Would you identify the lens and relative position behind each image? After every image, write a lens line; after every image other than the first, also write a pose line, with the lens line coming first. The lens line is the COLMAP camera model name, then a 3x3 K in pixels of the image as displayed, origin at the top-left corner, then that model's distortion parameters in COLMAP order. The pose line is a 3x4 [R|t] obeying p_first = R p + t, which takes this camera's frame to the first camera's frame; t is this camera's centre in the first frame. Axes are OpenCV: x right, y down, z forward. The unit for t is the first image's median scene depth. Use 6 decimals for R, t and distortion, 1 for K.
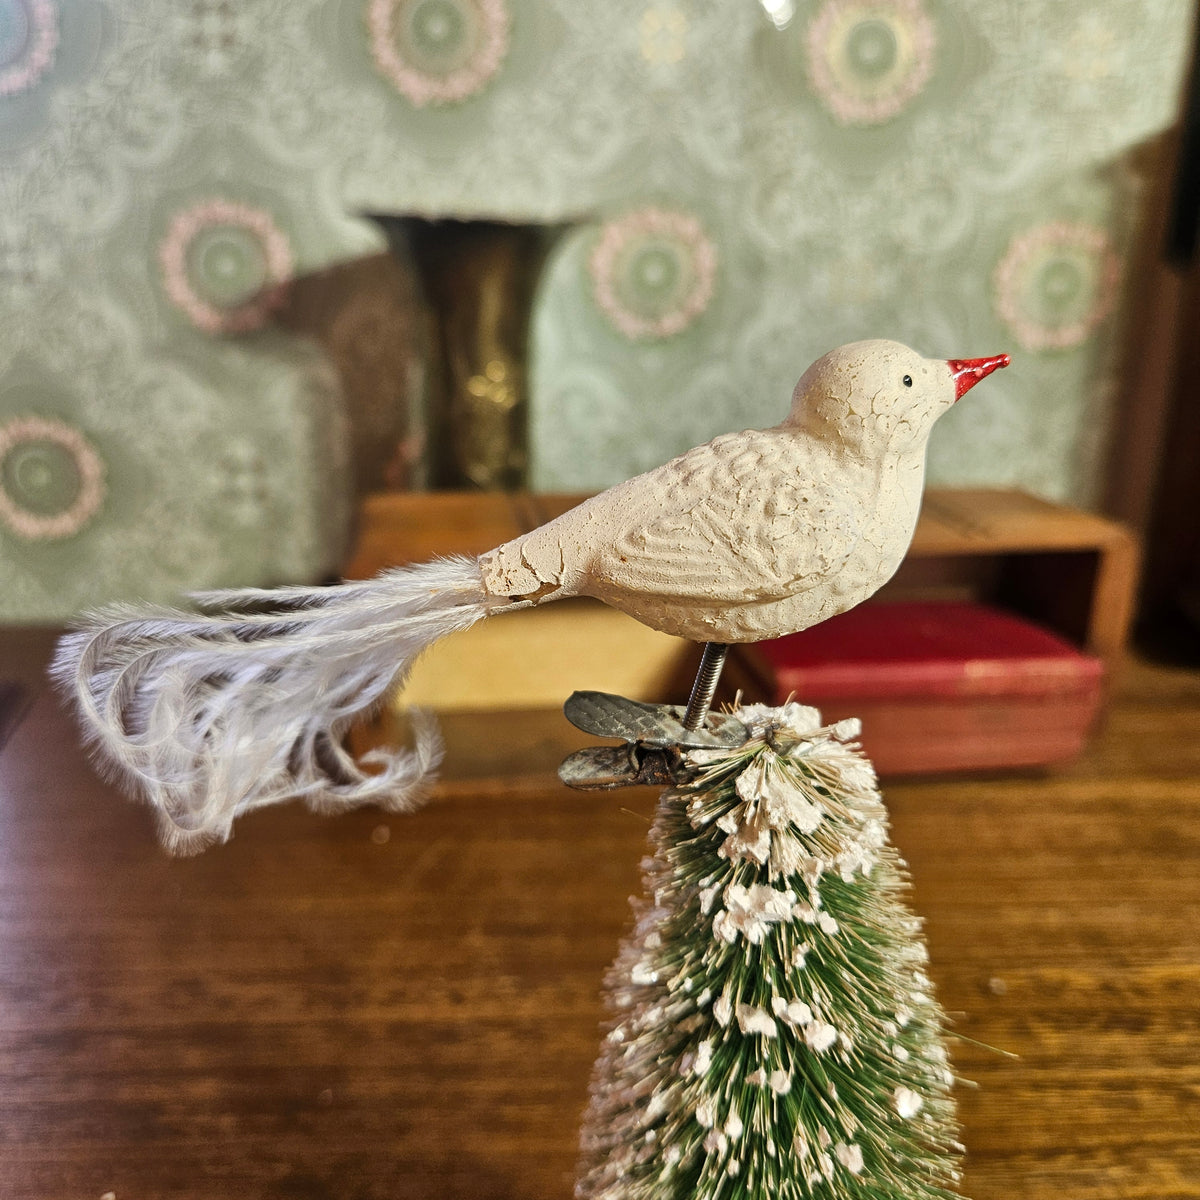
lens RADIAL K [[1144.2, 0, 594.2], [0, 1144.2, 604.9], [0, 0, 1]] dist [-0.005817, -0.013520]
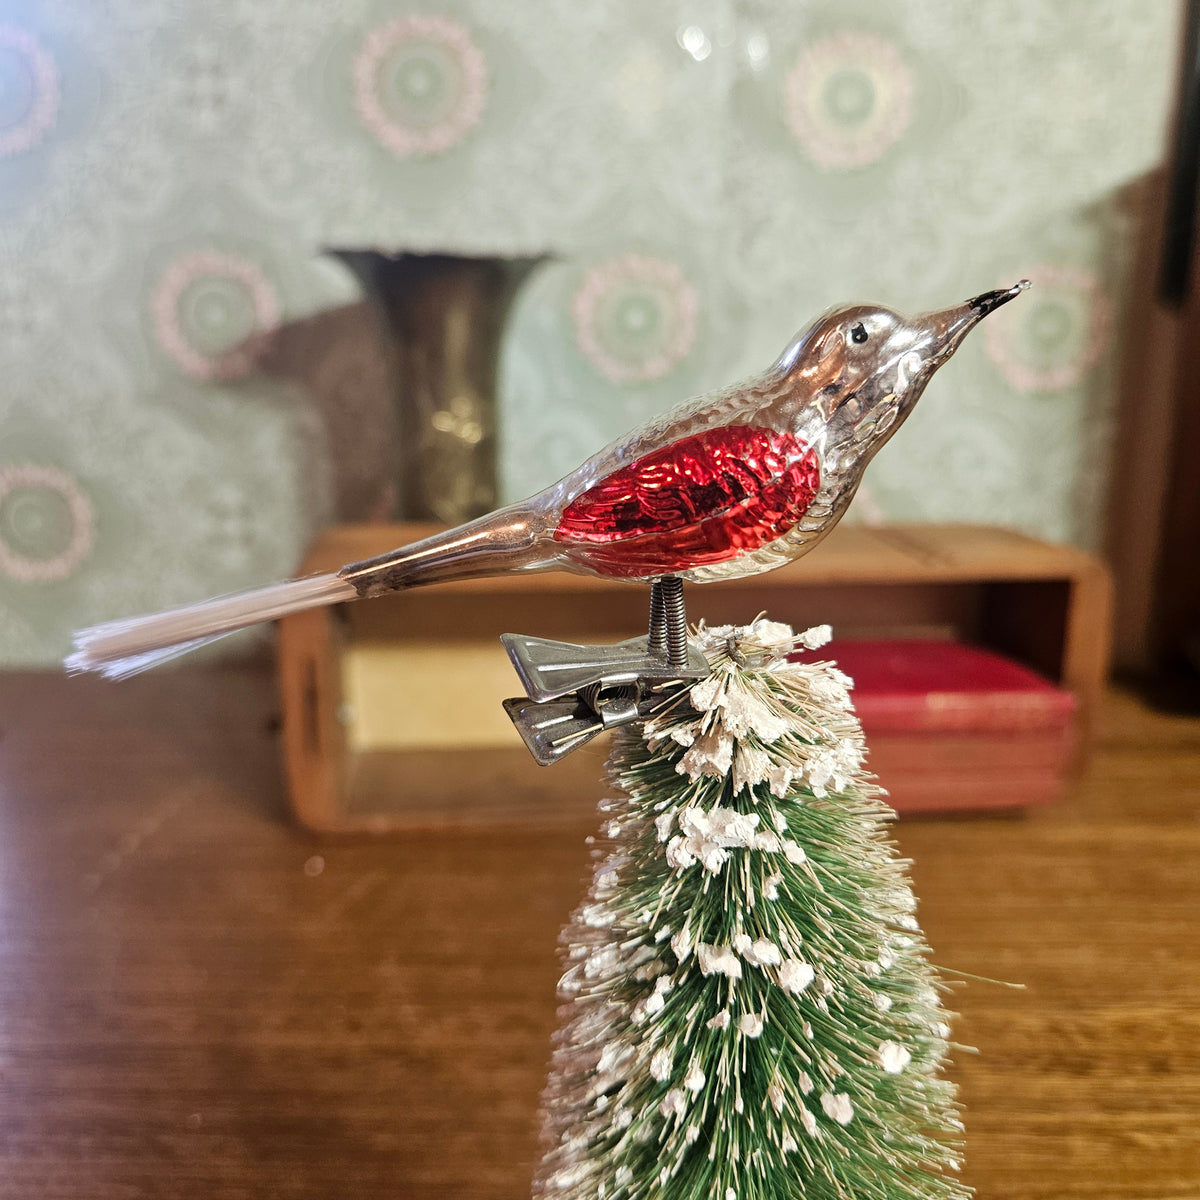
lens RADIAL K [[1144.9, 0, 600.5], [0, 1144.9, 595.2], [0, 0, 1]] dist [-0.006918, -0.012741]
pose [[0.998923, 0.000803, -0.046396, 0.072724], [-0.004486, 0.996837, -0.079342, 0.034530], [0.046186, 0.079465, 0.995767, 0.018471]]
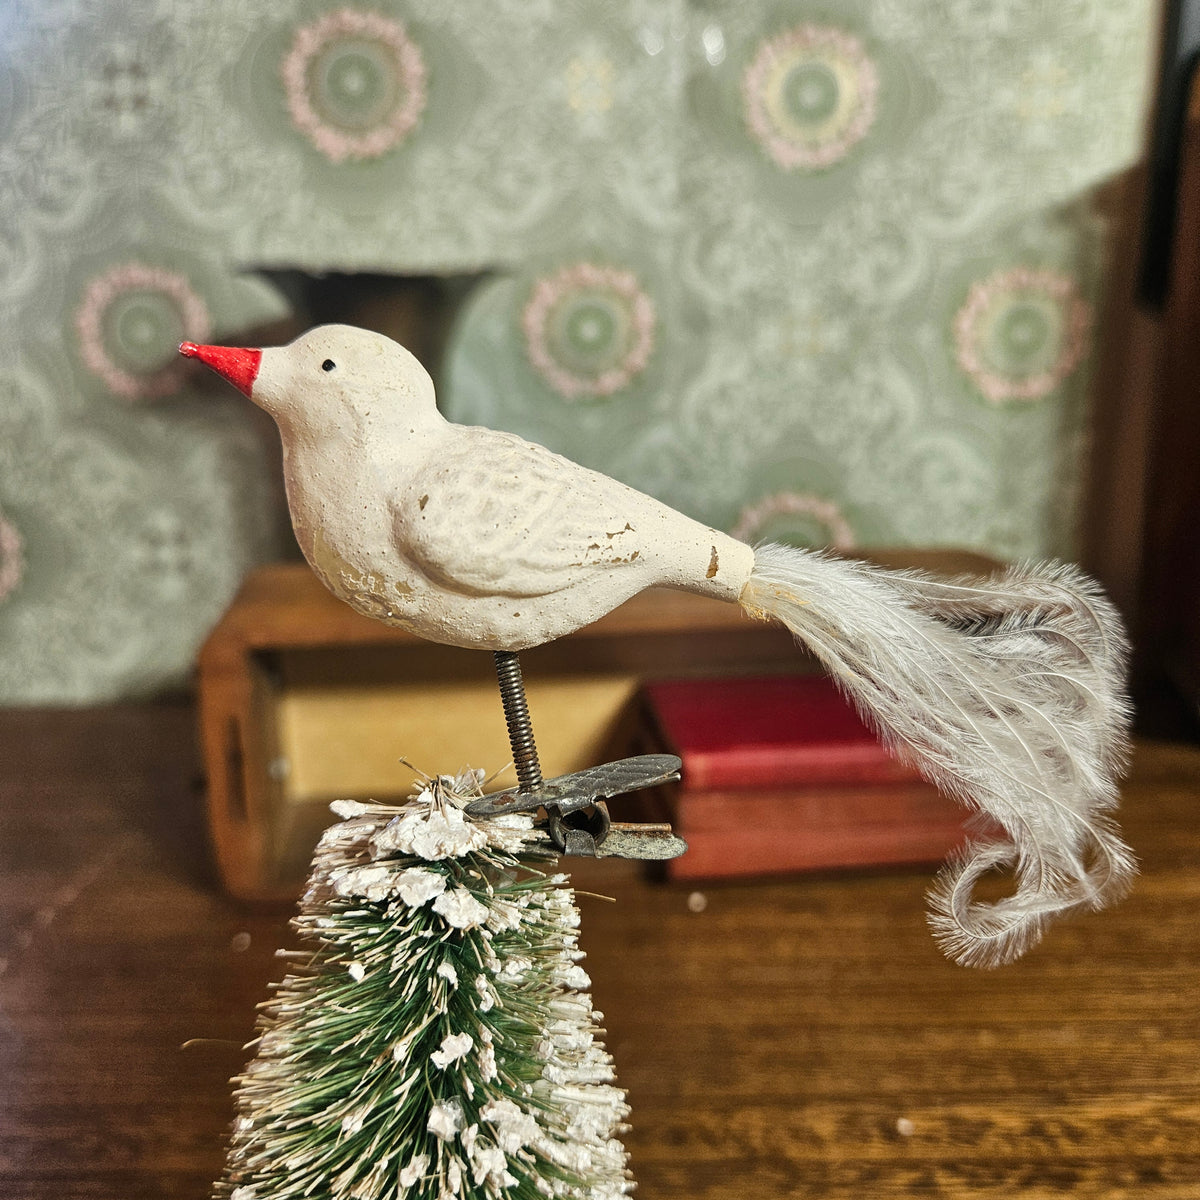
lens RADIAL K [[1144.2, 0, 594.2], [0, 1144.2, 604.9], [0, 0, 1]] dist [-0.005817, -0.013520]
pose [[0.999400, -0.013003, -0.032099, 0.089302], [0.011100, 0.998211, -0.058745, -0.006104], [0.032805, 0.058354, 0.997757, 0.068396]]
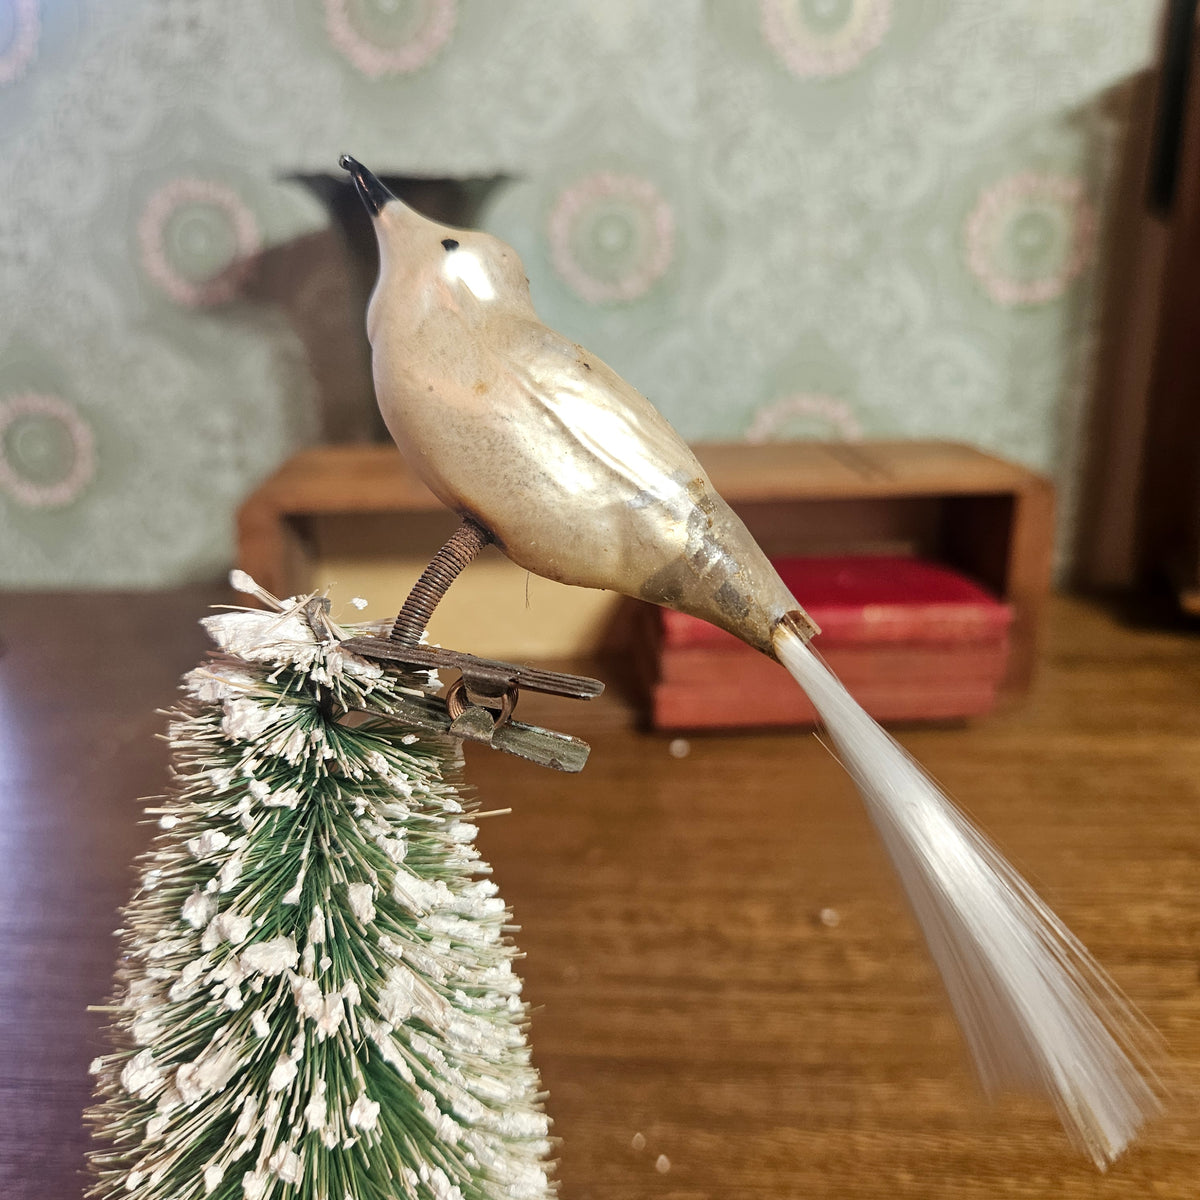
lens RADIAL K [[1144.2, 0, 594.2], [0, 1144.2, 604.9], [0, 0, 1]] dist [-0.005817, -0.013520]
pose [[0.995262, 0.001067, -0.097225, 0.144568], [-0.001494, 0.999990, -0.004321, 0.040612], [0.097219, 0.004446, 0.995253, -0.000948]]
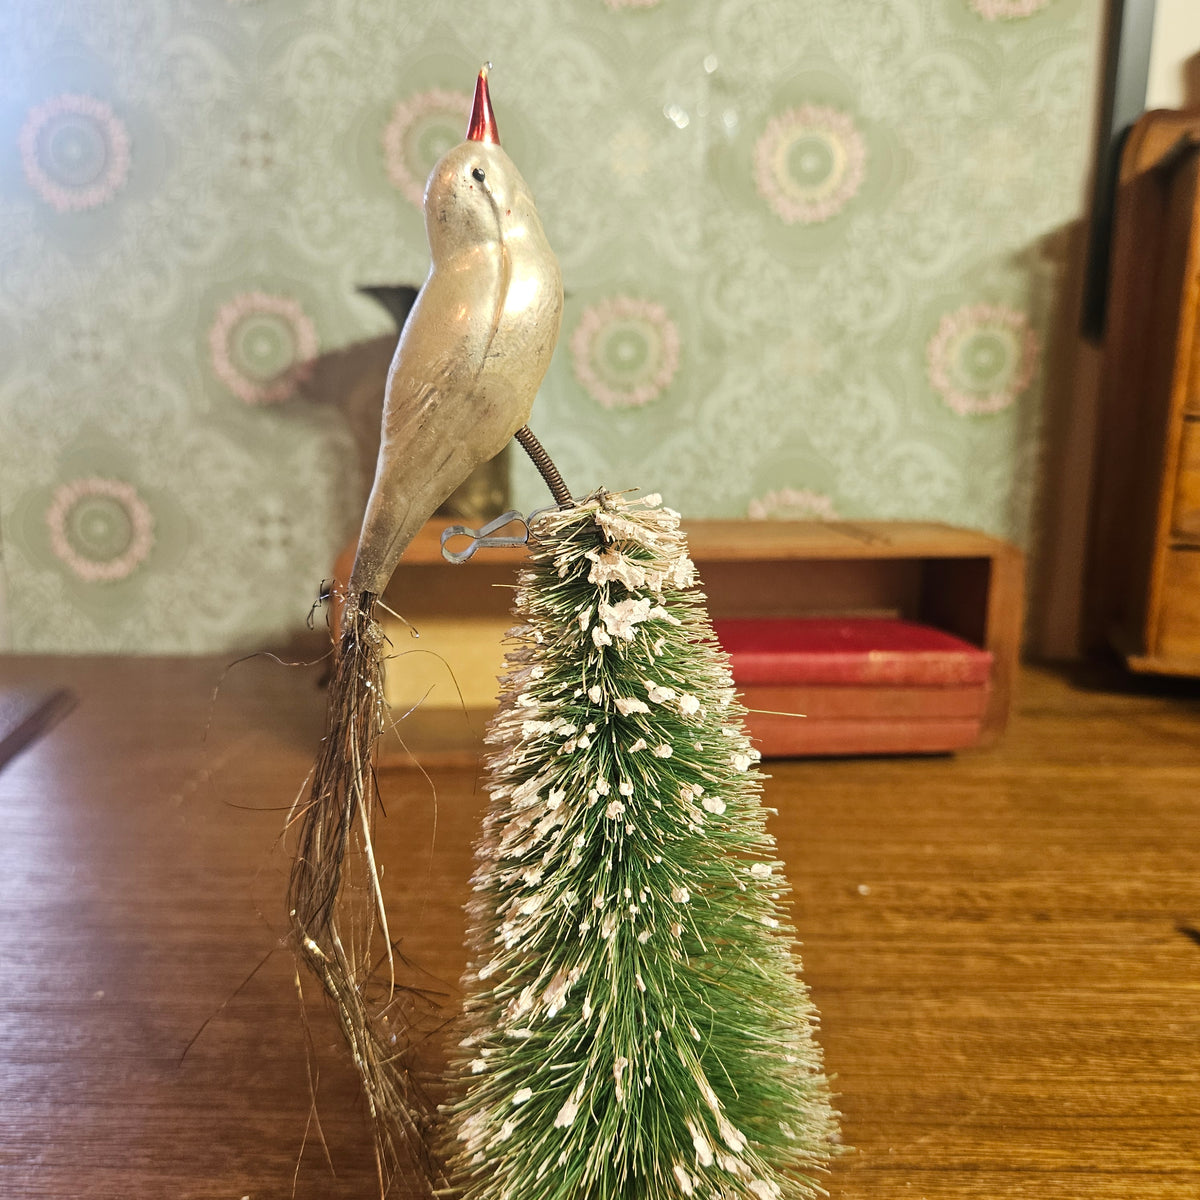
lens RADIAL K [[1114.9, 0, 590.6], [0, 1114.9, 610.8], [0, 0, 1]] dist [0.017366, -0.020431]
pose [[0.998857, 0.000539, -0.047792, 0.075112], [-0.005779, 0.993963, -0.109565, 0.103157], [0.047444, 0.109716, 0.992830, -0.104078]]
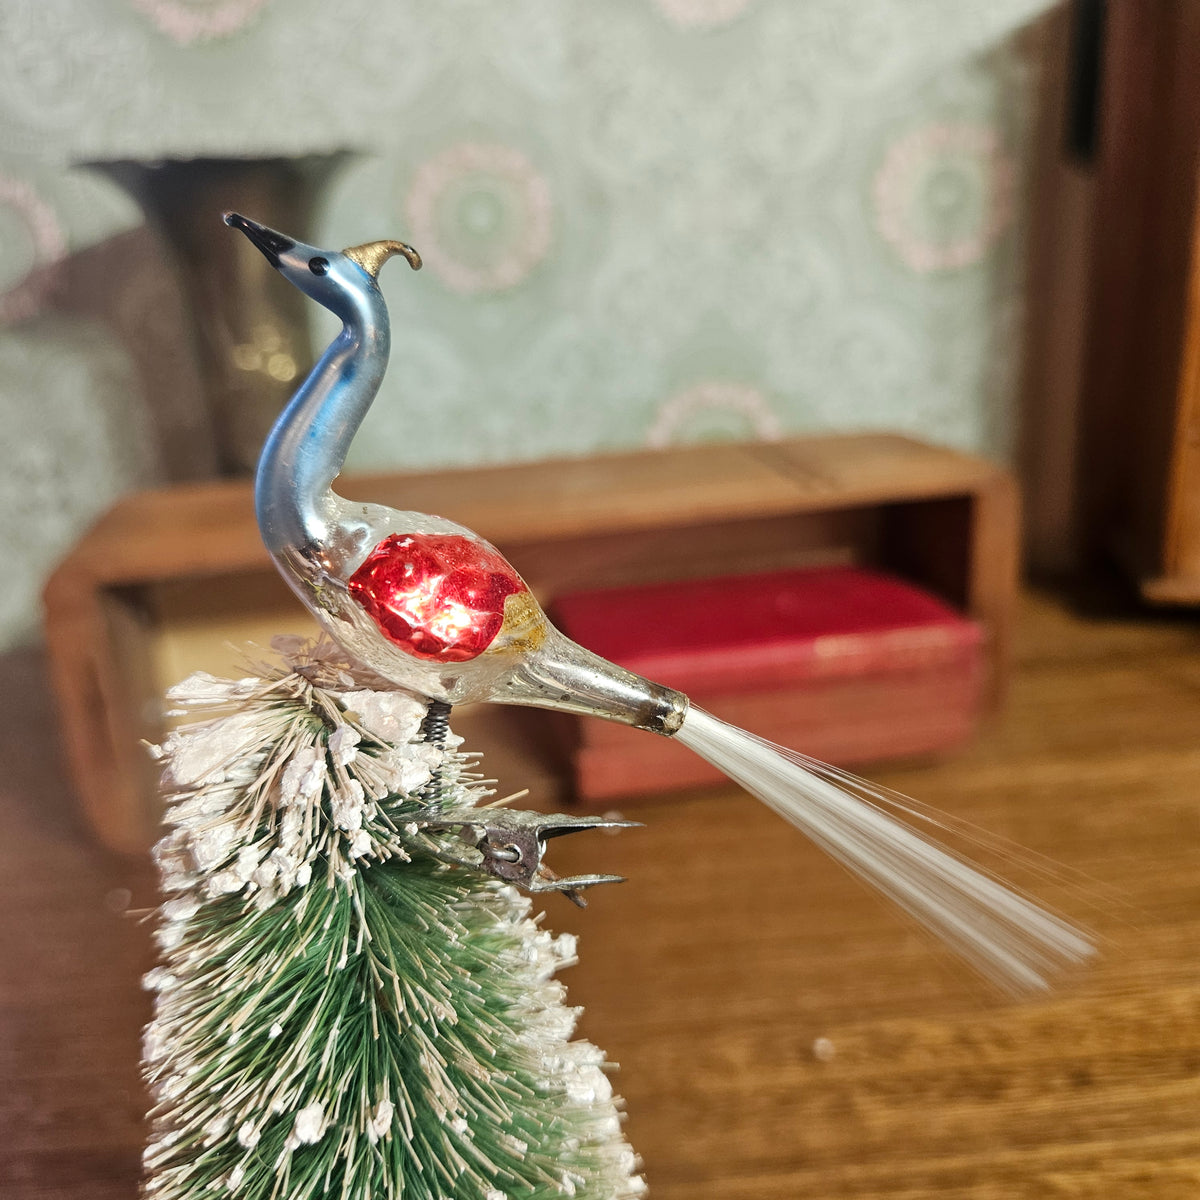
lens RADIAL K [[1169.6, 0, 599.4], [0, 1169.6, 604.4], [0, 0, 1]] dist [-0.021308, -0.001685]
pose [[0.997069, -0.076501, -0.000630, 0.129348], [0.076503, 0.996990, 0.012561, 0.001297], [-0.000333, -0.012573, 0.999921, 0.111142]]
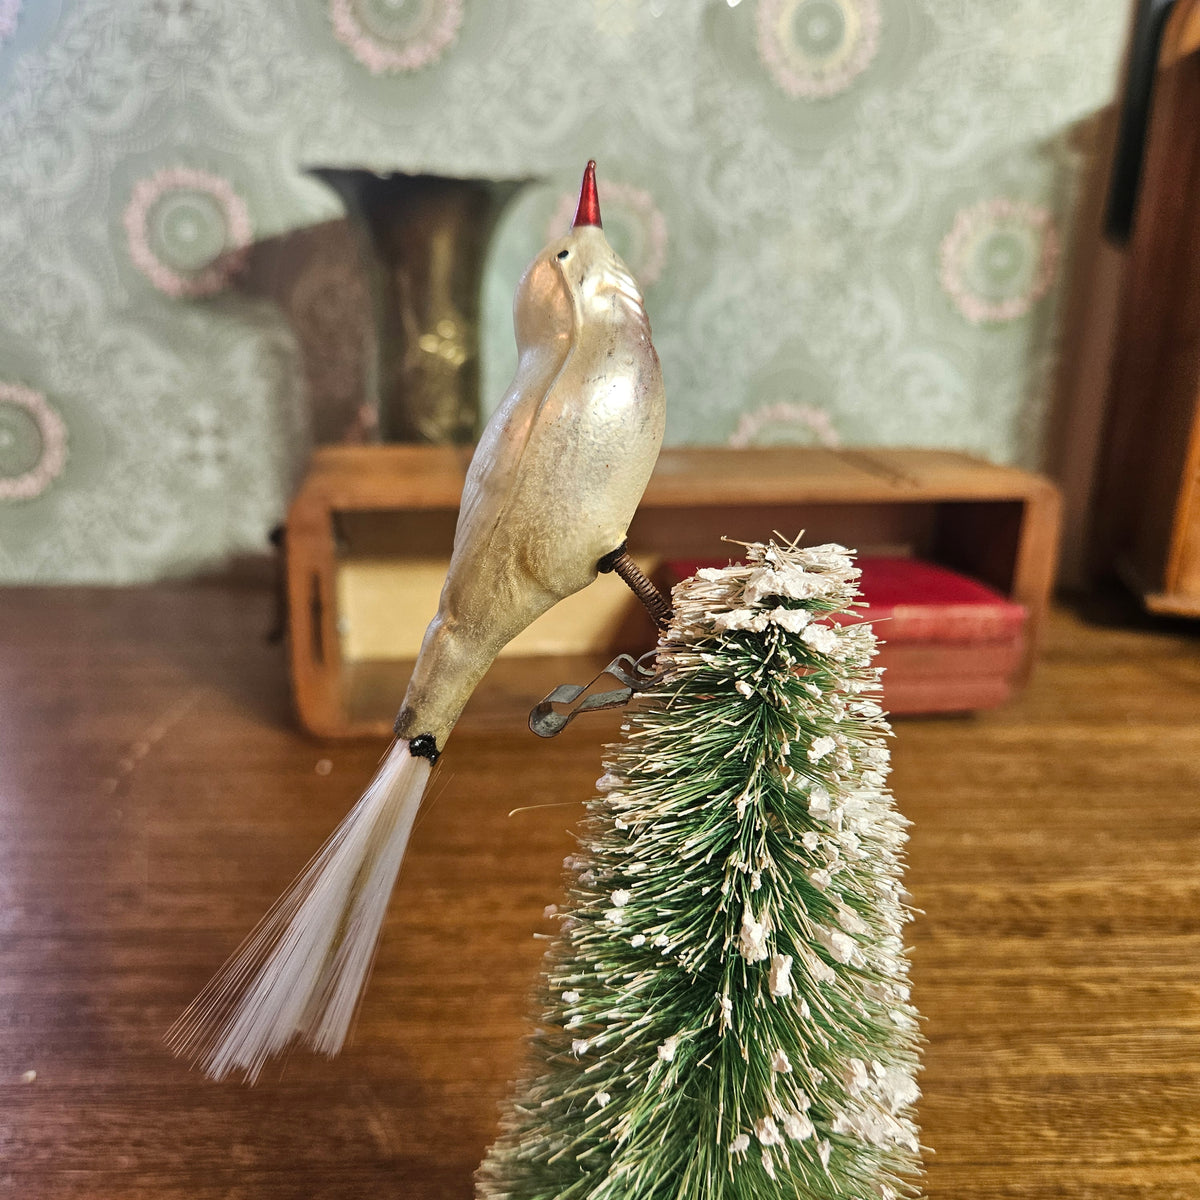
lens RADIAL K [[1132.1, 0, 605.5], [0, 1132.1, 611.9], [0, 0, 1]] dist [-0.004491, -0.005025]
pose [[0.999783, 0.003986, 0.020425, 0.032919], [-0.004013, 0.999991, 0.001295, 0.042127], [-0.020420, -0.001376, 0.999791, -0.015810]]
